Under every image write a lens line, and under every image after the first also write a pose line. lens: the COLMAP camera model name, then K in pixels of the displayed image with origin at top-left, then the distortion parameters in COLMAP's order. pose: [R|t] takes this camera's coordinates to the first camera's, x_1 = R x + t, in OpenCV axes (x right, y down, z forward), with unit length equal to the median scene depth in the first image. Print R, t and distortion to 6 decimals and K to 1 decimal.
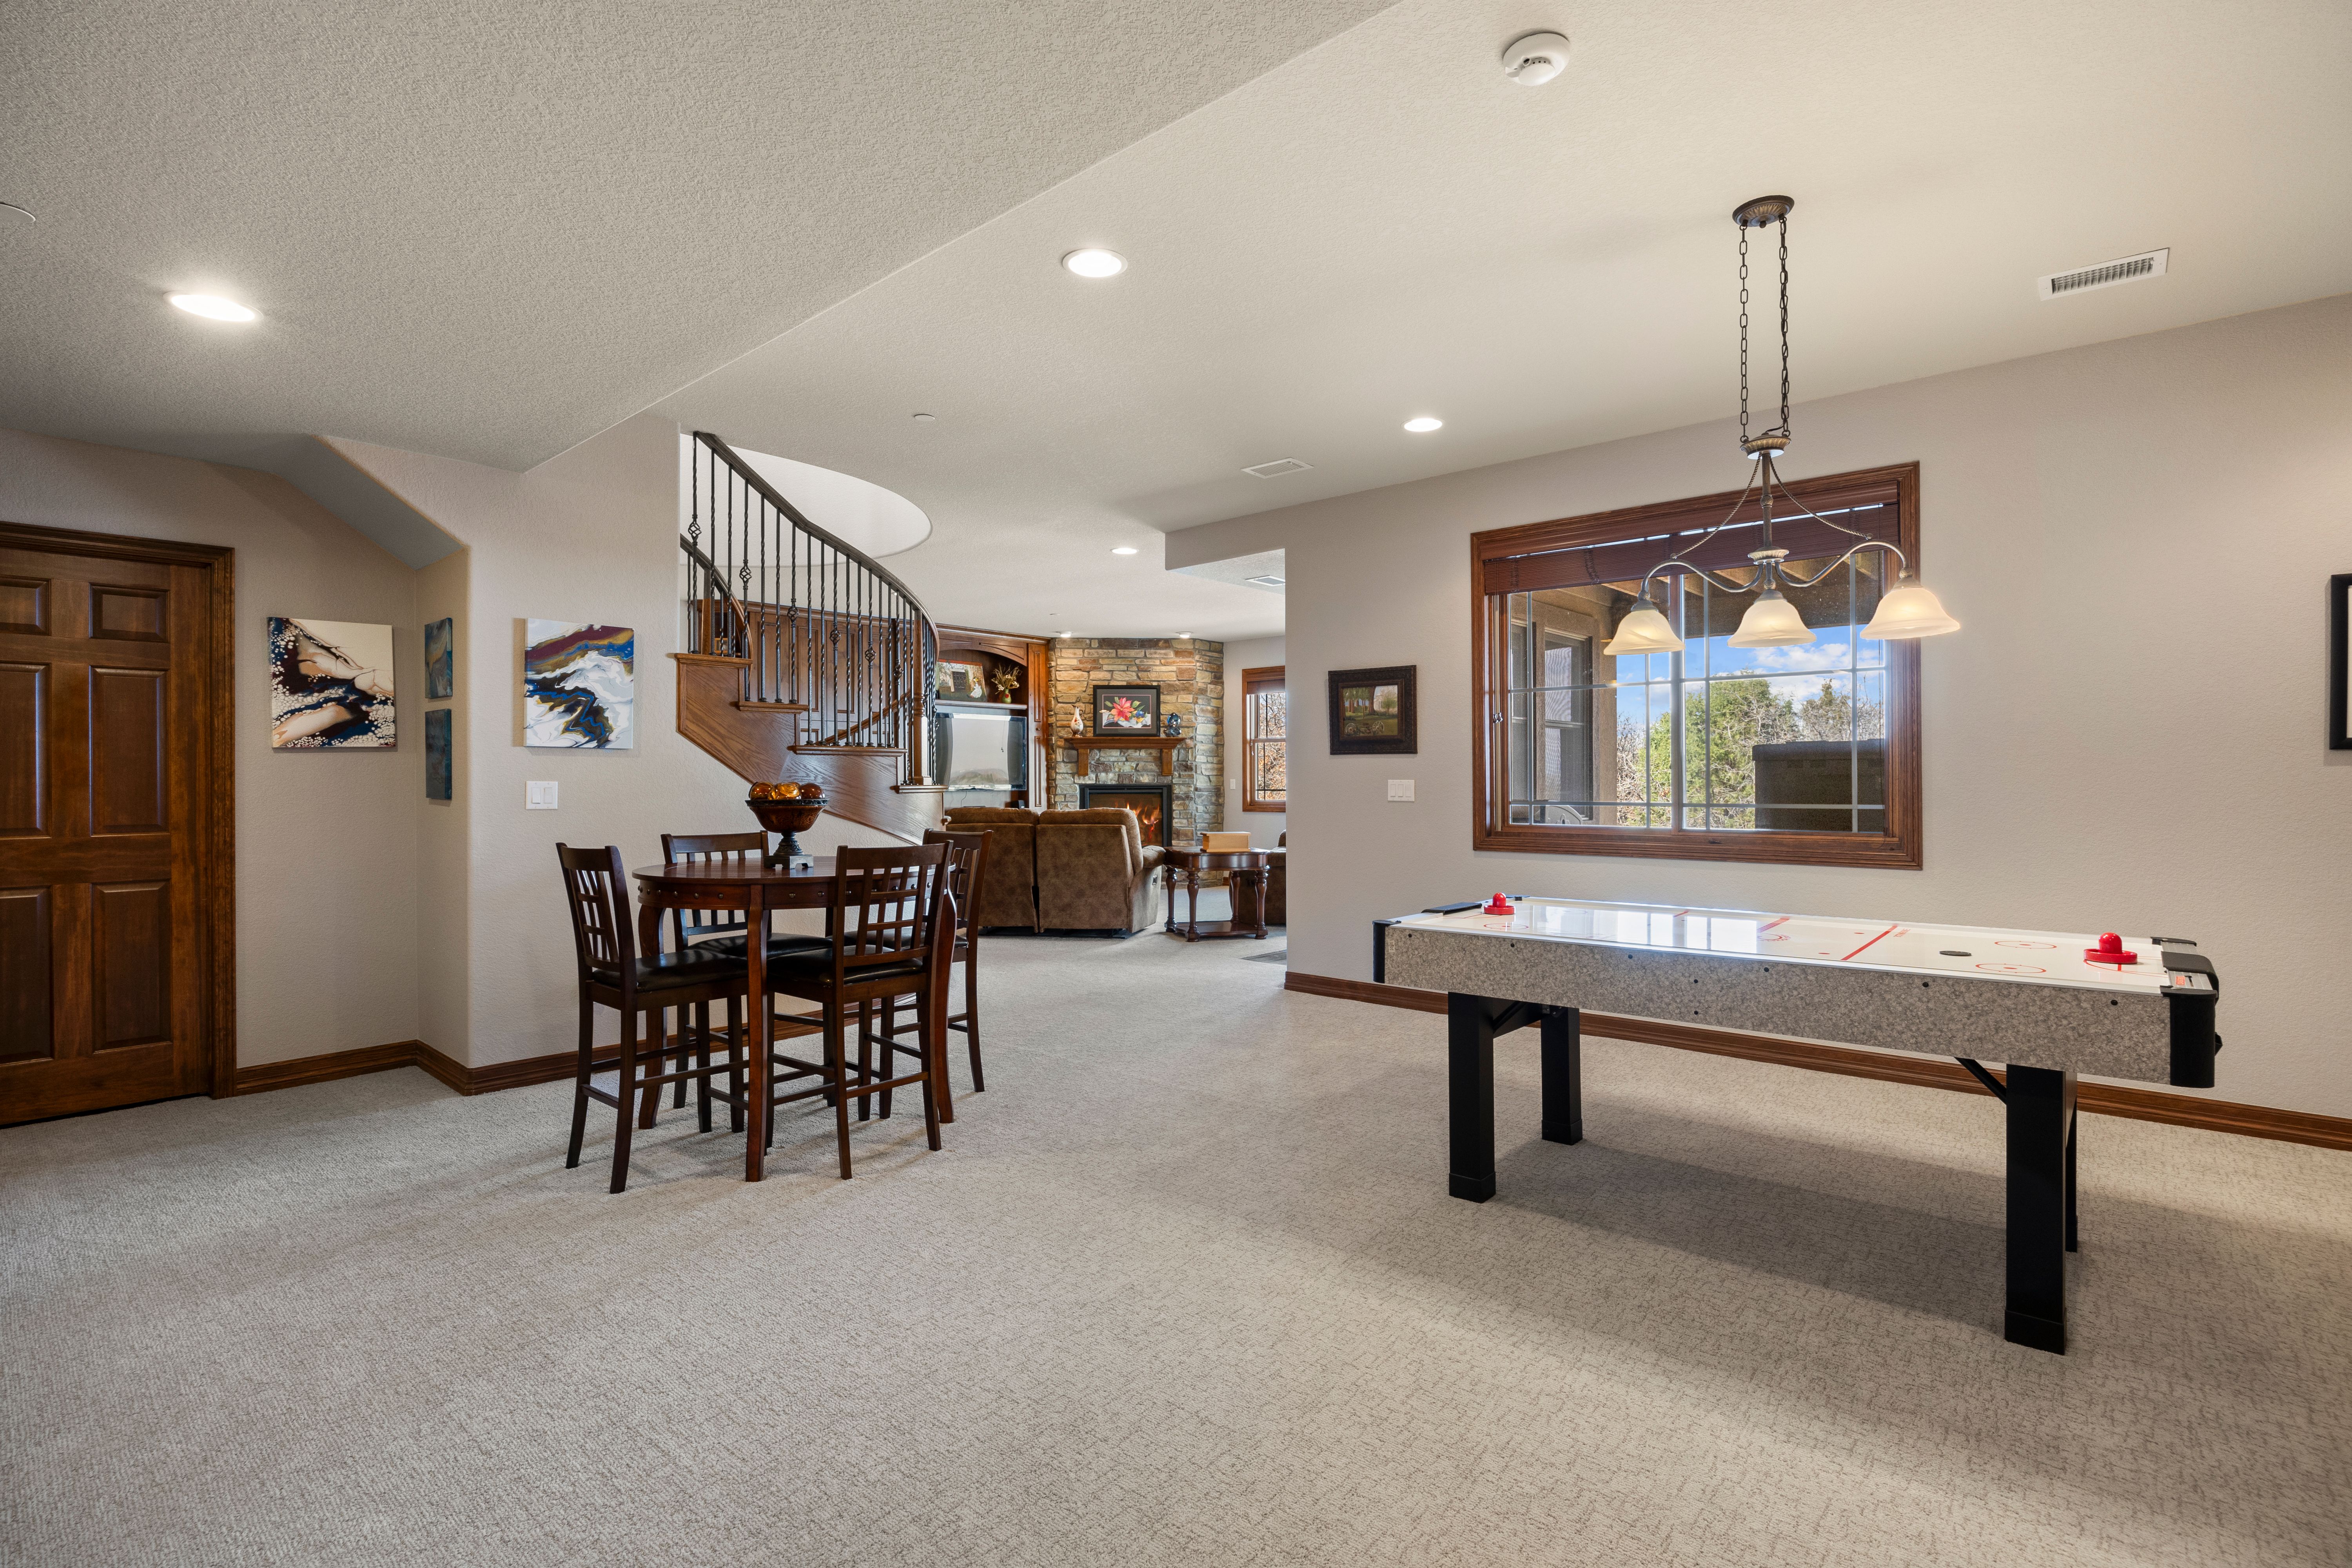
lens RADIAL K [[1099.1, 0, 1175.2], [0, 1099.1, 778.5], [0, 0, 1]] dist [0.001551, 0.000381]
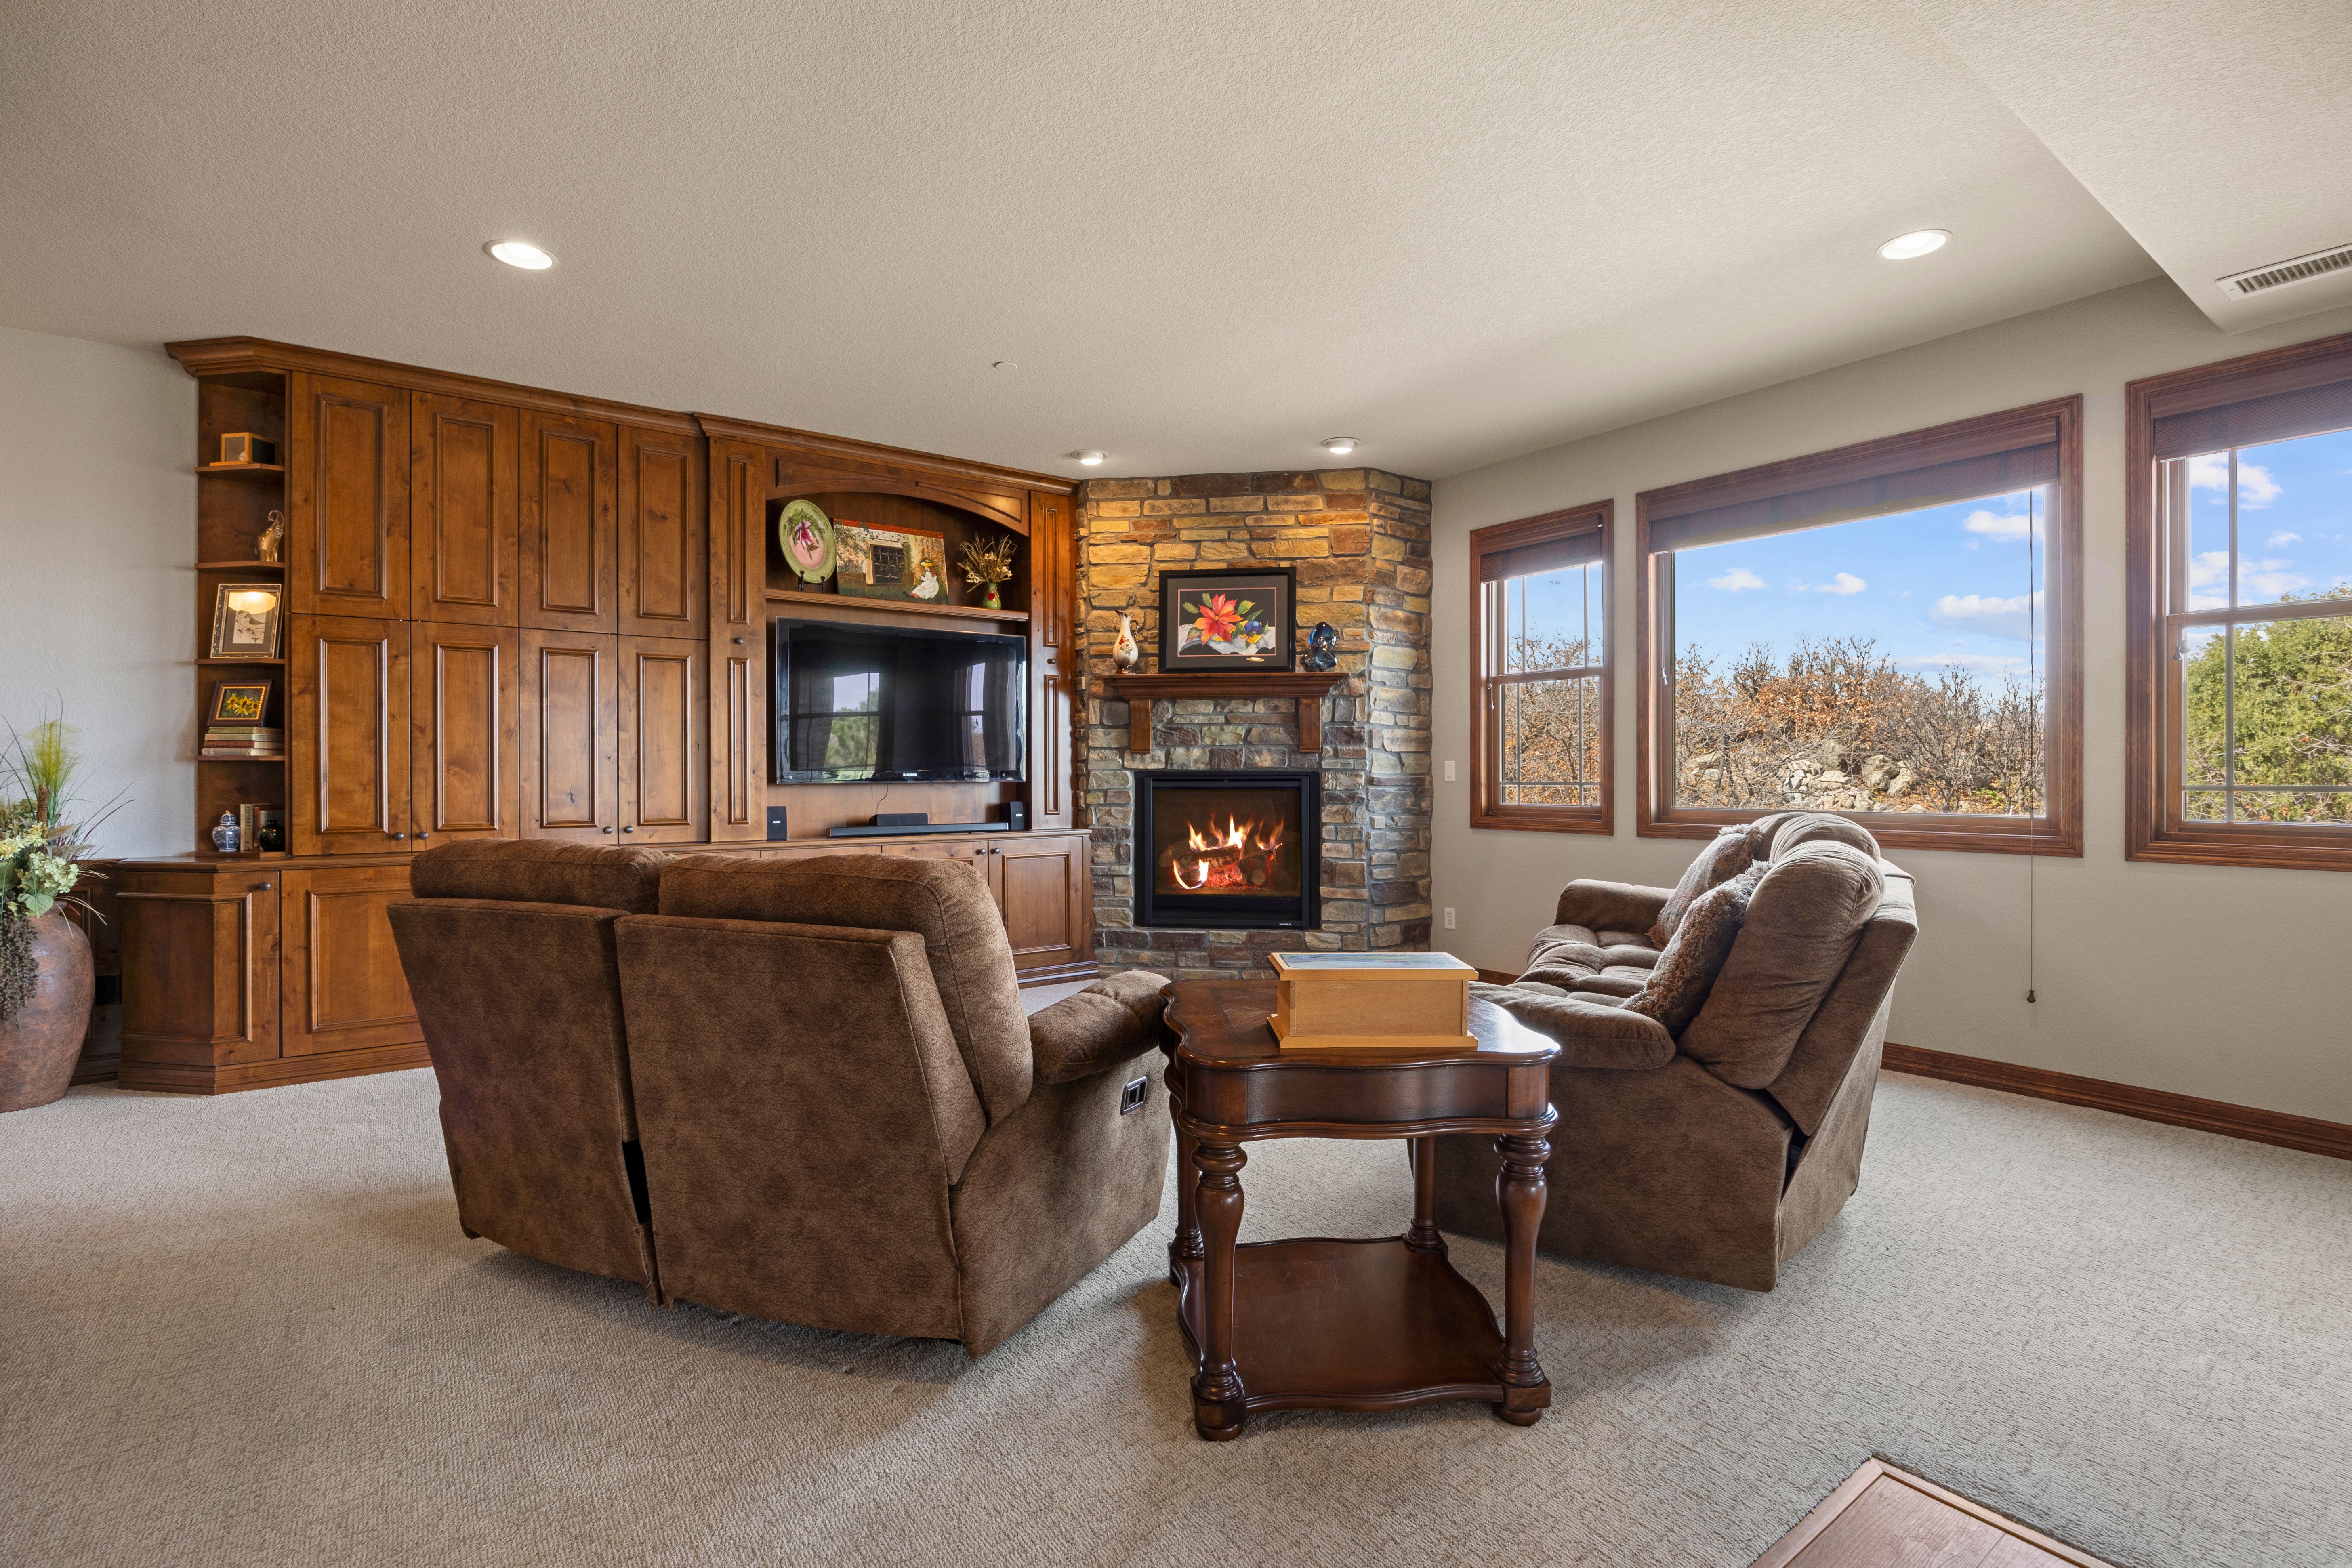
lens RADIAL K [[1081.0, 0, 1185.6], [0, 1081.0, 774.3], [0, 0, 1]] dist [0.004615, 0.000068]
pose [[0.978250, 0.002423, -0.207415, 0.038395], [-0.001647, 0.999991, 0.003913, 0.005122], [0.207423, -0.003486, 0.978245, 0.522459]]
